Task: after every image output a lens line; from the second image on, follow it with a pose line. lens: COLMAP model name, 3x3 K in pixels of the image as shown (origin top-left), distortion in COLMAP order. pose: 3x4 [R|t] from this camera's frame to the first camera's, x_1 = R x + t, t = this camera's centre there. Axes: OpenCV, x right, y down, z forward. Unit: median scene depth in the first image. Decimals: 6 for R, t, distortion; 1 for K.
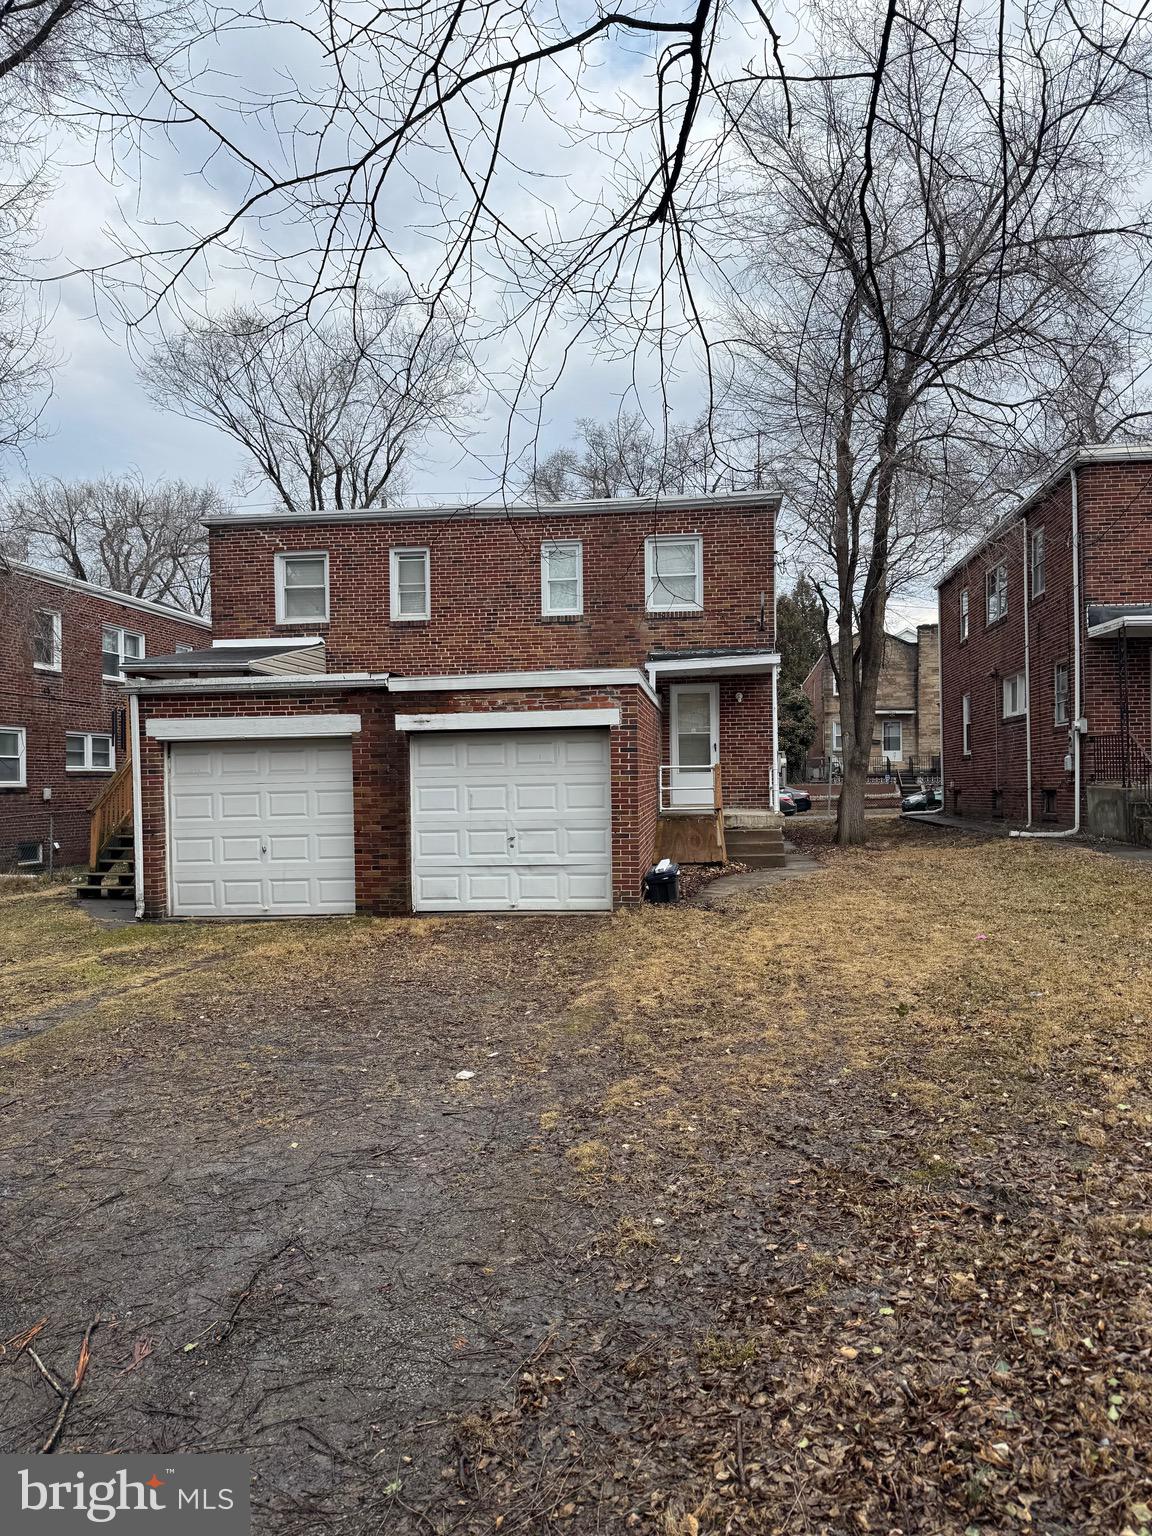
lens RADIAL K [[1083.8, 0, 598.5], [0, 1083.8, 779.2], [0, 0, 1]] dist [0.133640, -0.214913]
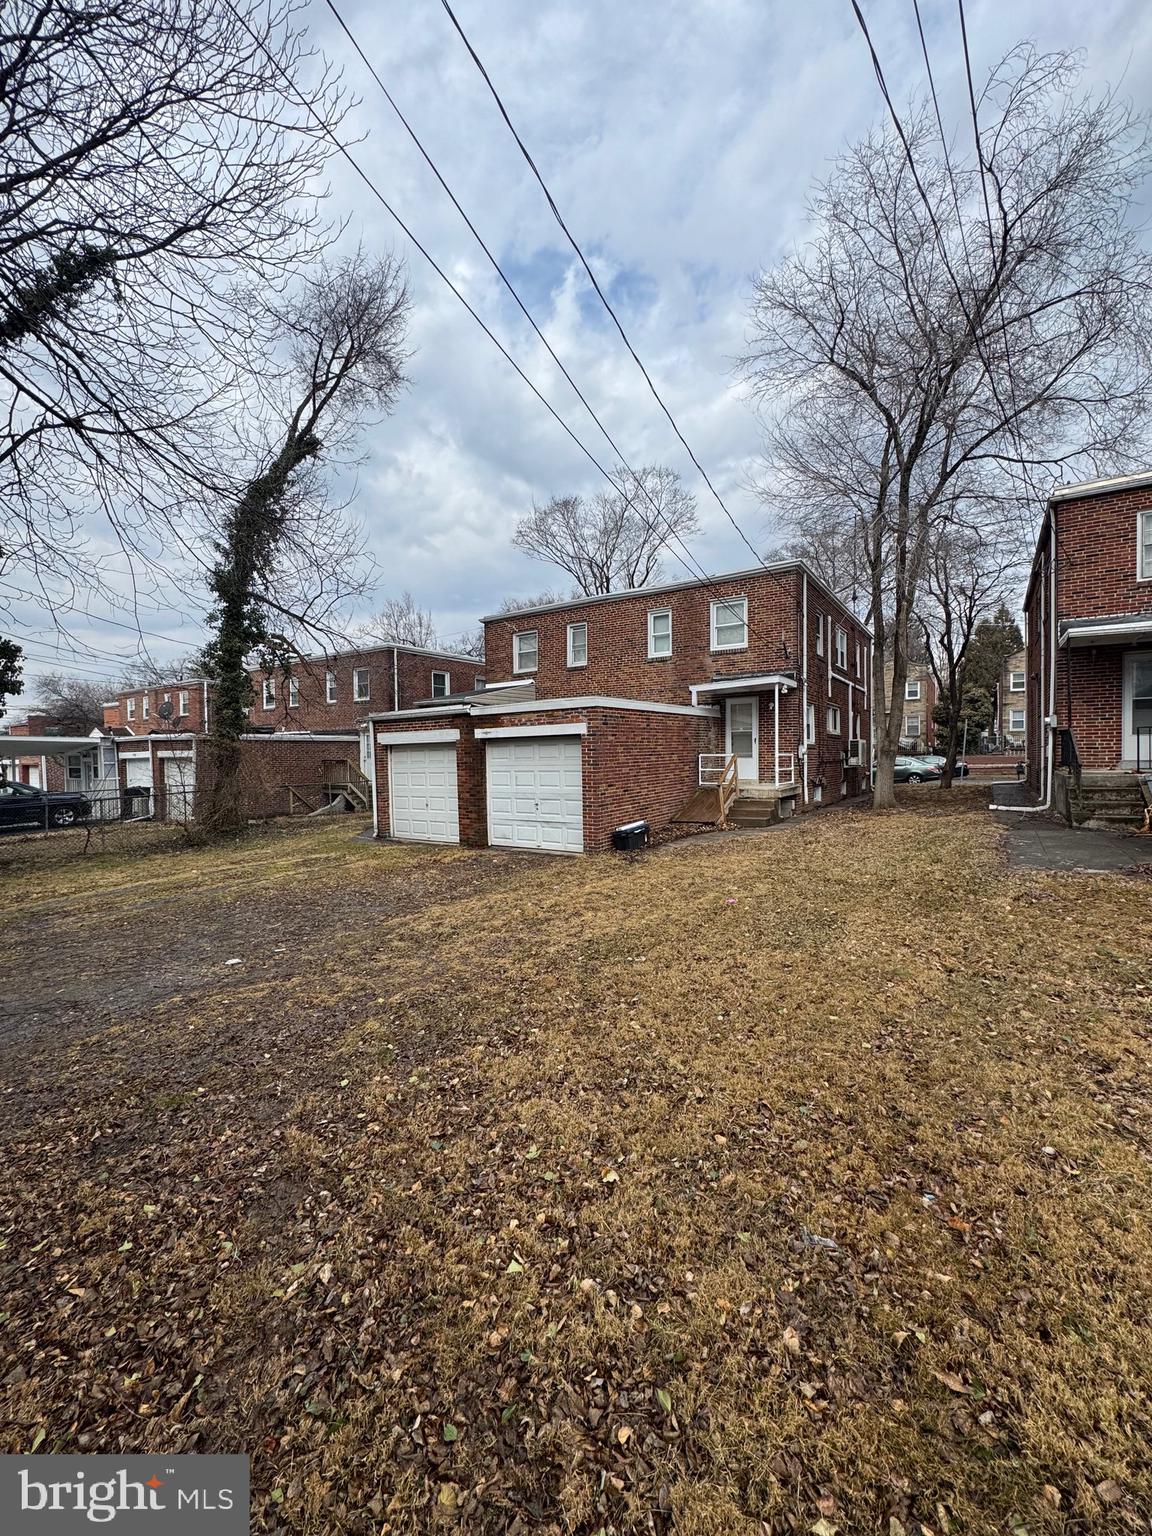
lens RADIAL K [[626.0, 0, 583.4], [0, 626.0, 772.0], [0, 0, 1]] dist [-0.002534, -0.000075]
pose [[0.888108, 0.014179, -0.459417, 0.402318], [0.003754, 0.999267, 0.038098, -0.028176], [0.459620, -0.035560, 0.887403, 0.205470]]
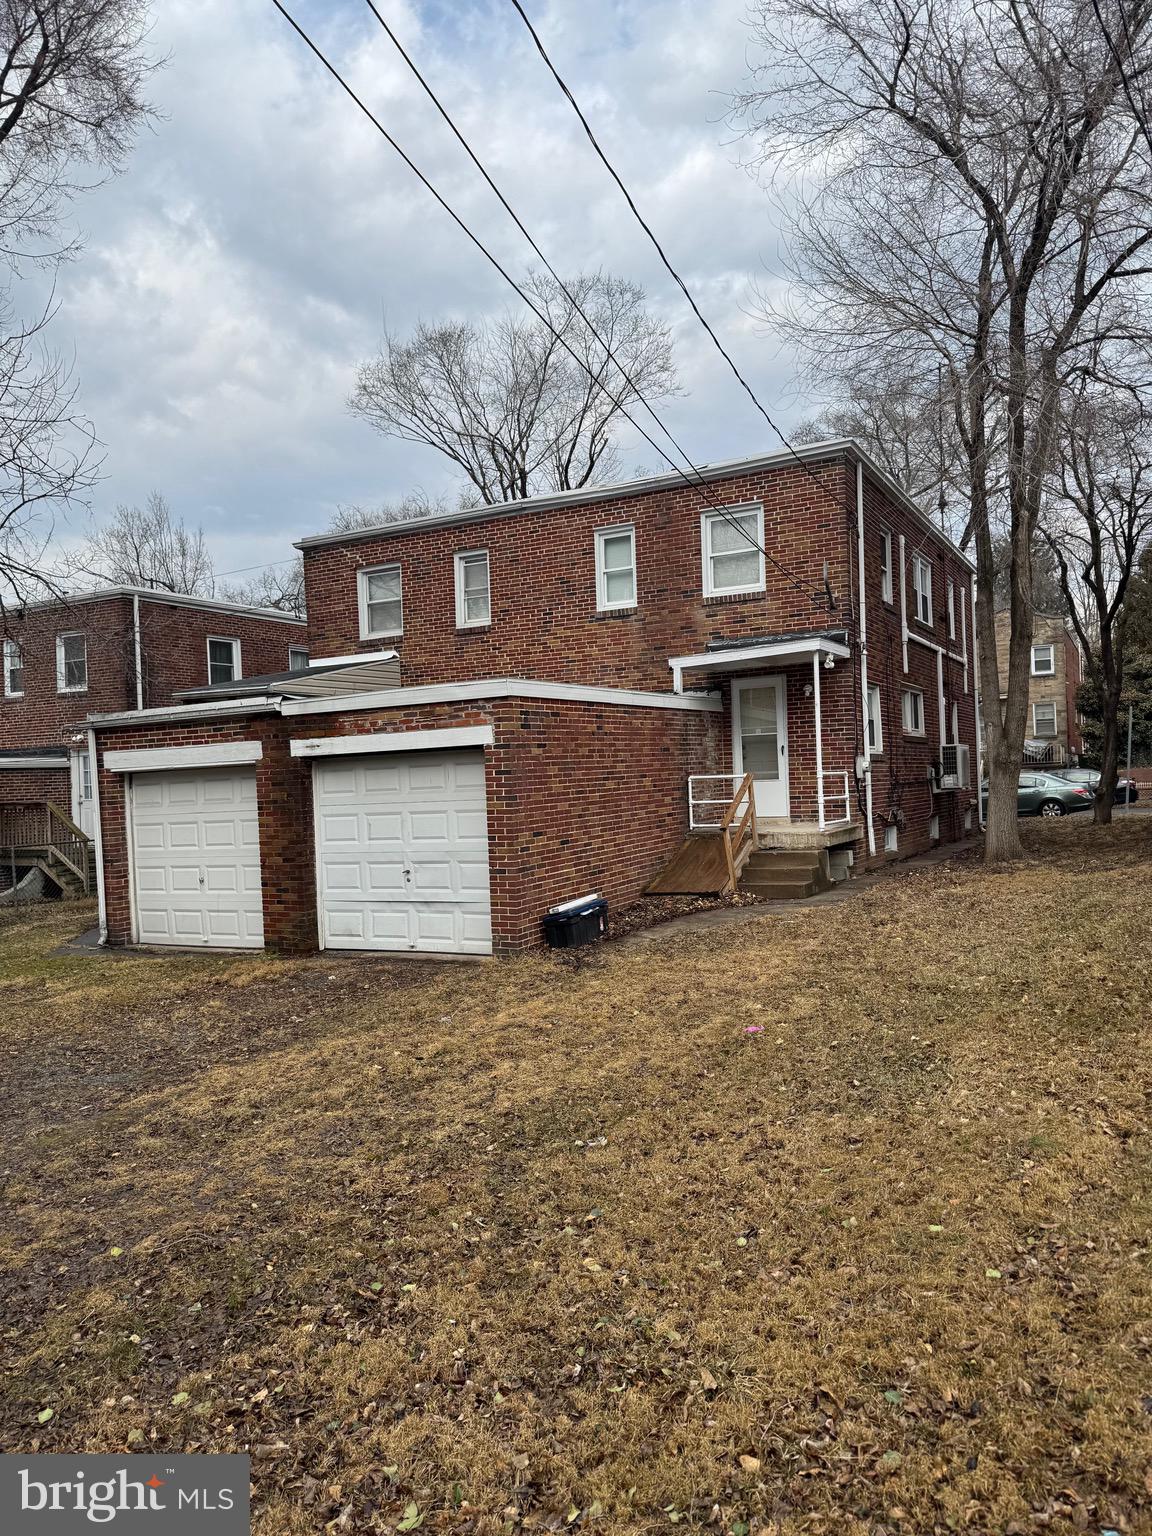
lens RADIAL K [[1083.8, 0, 598.5], [0, 1083.8, 779.2], [0, 0, 1]] dist [0.133640, -0.214913]
pose [[0.929340, -0.021596, -0.368592, 0.399469], [0.027611, 0.999558, 0.011053, -0.027844], [0.368190, -0.020449, 0.929525, 0.212555]]
